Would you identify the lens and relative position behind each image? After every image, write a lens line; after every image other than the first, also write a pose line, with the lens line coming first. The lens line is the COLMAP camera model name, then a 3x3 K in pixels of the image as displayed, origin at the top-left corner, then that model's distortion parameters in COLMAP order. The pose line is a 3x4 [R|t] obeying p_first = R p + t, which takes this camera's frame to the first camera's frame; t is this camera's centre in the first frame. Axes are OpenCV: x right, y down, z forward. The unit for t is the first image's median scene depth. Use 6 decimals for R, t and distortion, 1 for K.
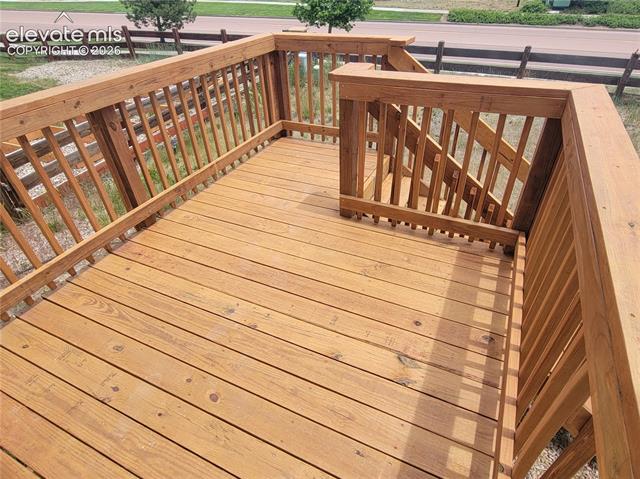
lens RADIAL K [[369.6, 0, 322.4], [0, 369.6, 241.5], [0, 0, 1]] dist [0.004341, -0.000660]
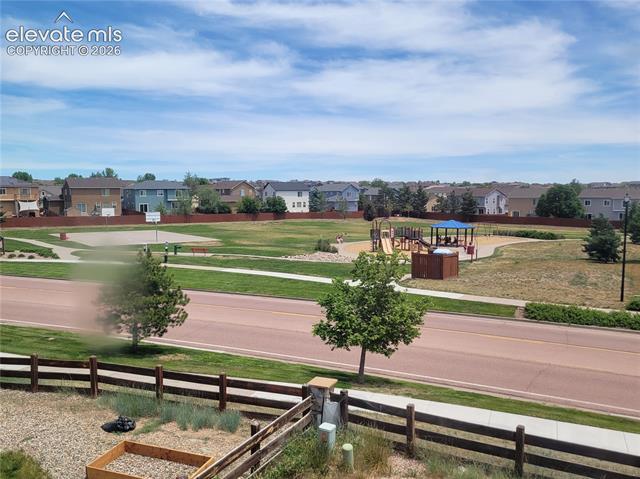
lens RADIAL K [[596.3, 0, 320.0], [0, 596.3, 239.5], [0, 0, 1]] dist [0.050142, -0.008200]
pose [[0.998343, 0.030236, -0.048949, -0.014479], [-0.051839, 0.841791, -0.537308, -0.116542], [0.024959, 0.538956, 0.841964, -0.124401]]
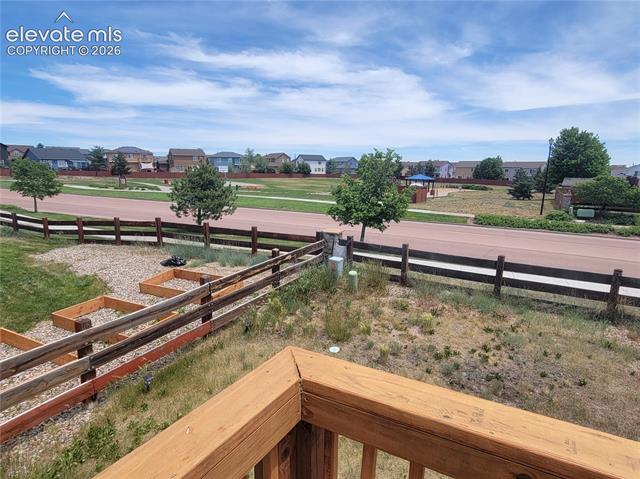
lens RADIAL K [[369.6, 0, 322.4], [0, 369.6, 241.5], [0, 0, 1]] dist [0.004341, -0.000660]
pose [[0.996099, 0.053565, -0.070132, -0.018196], [-0.079049, 0.894864, -0.439284, -0.098303], [0.039228, 0.443114, 0.895607, 0.125135]]
